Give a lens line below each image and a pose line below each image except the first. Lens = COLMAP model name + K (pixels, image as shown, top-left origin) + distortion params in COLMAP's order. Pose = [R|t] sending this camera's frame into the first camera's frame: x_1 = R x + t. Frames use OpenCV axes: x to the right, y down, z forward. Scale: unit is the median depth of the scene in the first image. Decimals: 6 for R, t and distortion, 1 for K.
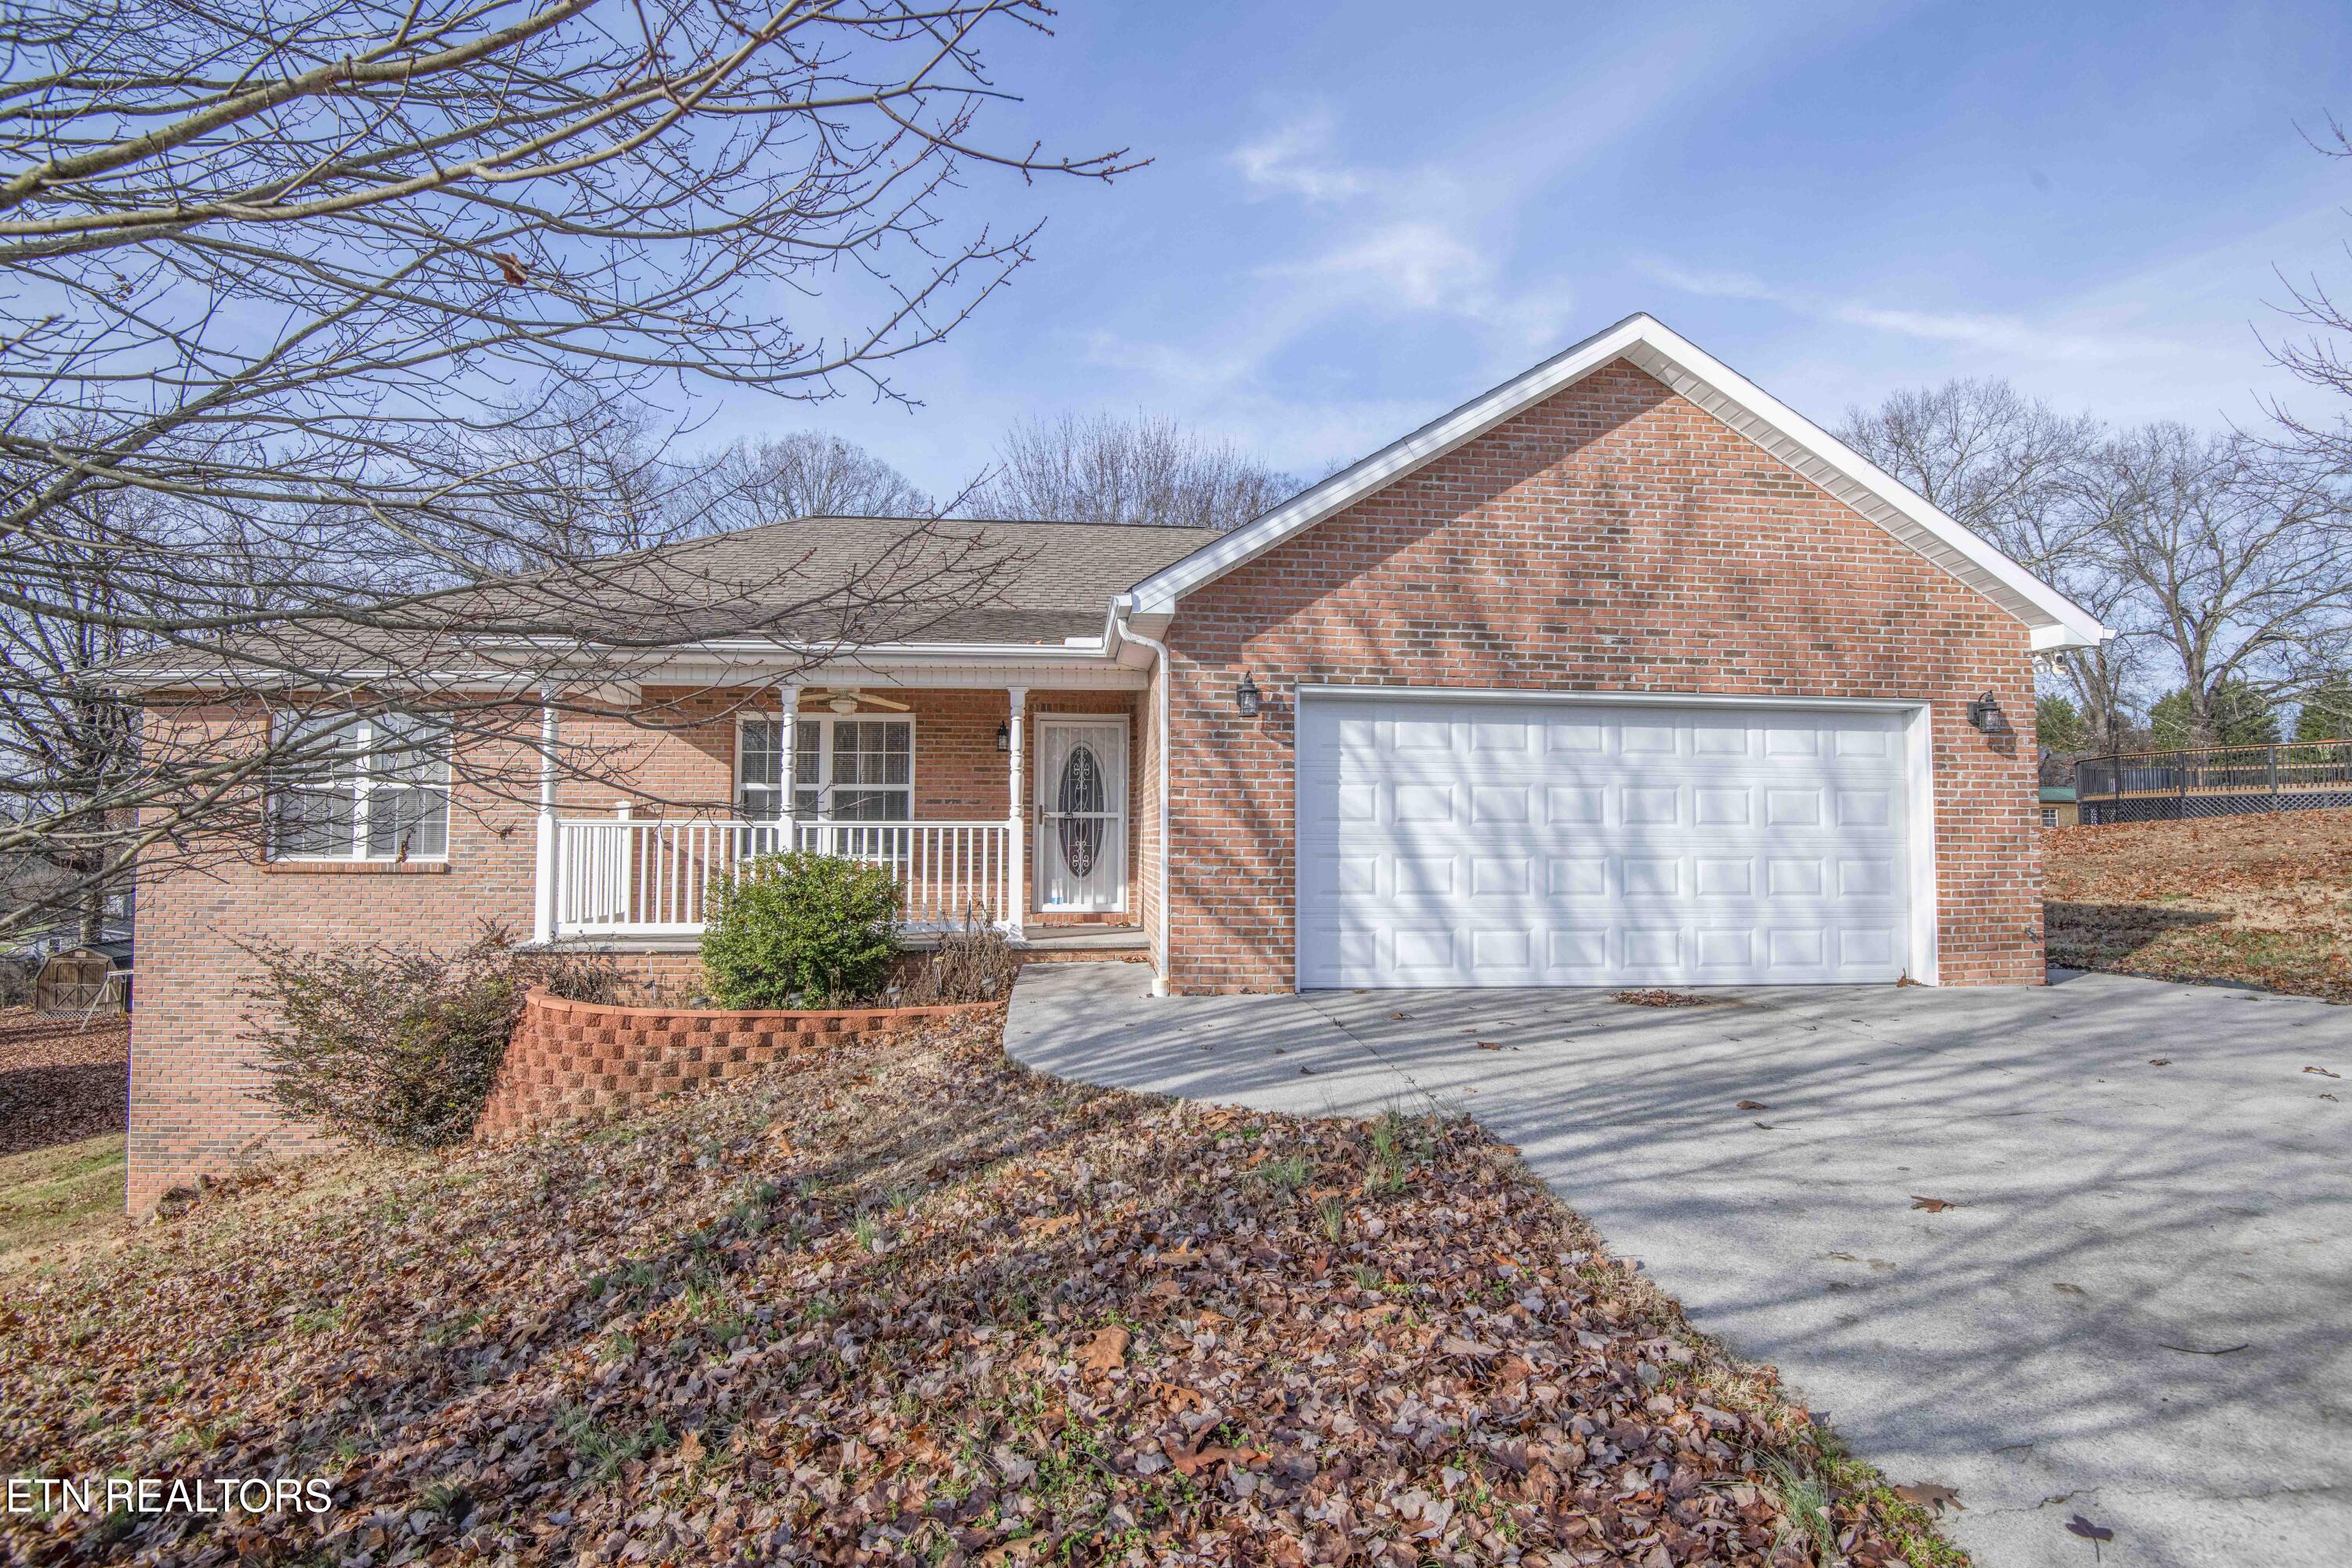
lens RADIAL K [[1082.8, 0, 1189.2], [0, 1082.8, 778.2], [0, 0, 1]] dist [-0.042493, -0.000404]
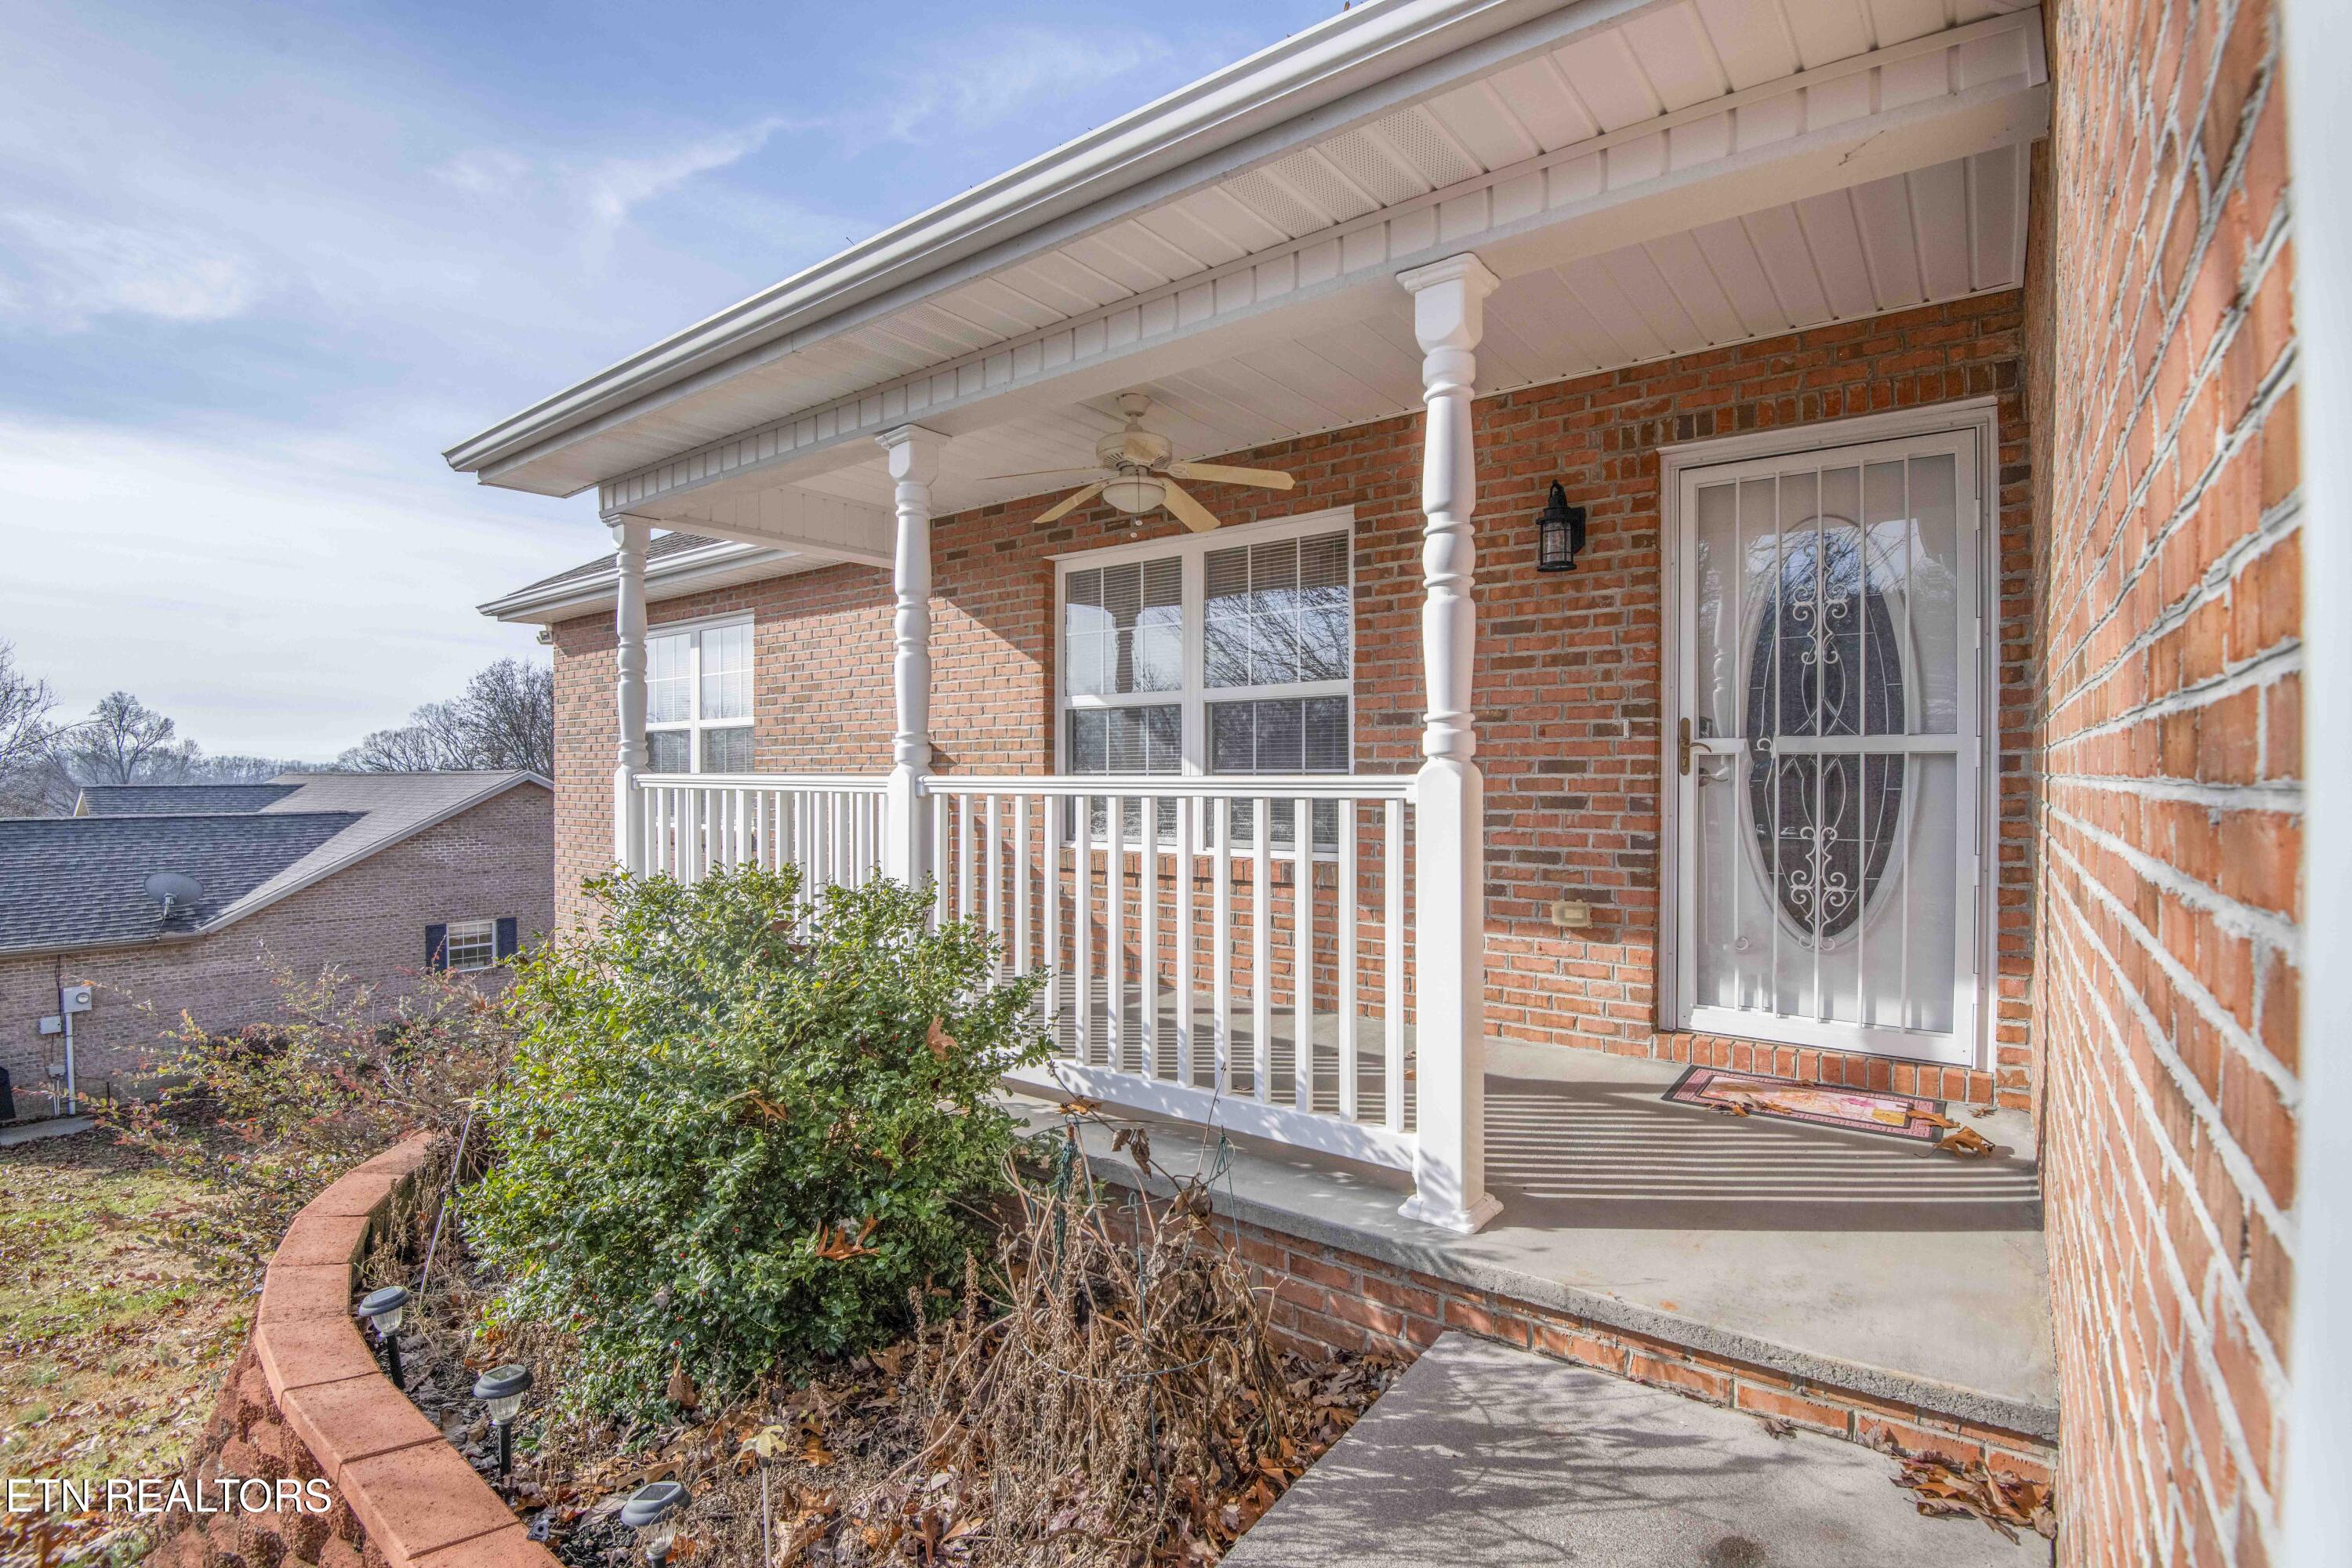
lens RADIAL K [[1082.8, 0, 1189.2], [0, 1082.8, 778.2], [0, 0, 1]] dist [-0.042493, -0.000404]
pose [[0.735984, -0.004701, -0.676982, -0.023804], [0.038932, 0.998615, 0.035391, 0.025573], [0.675878, -0.052404, 0.735148, 0.648531]]
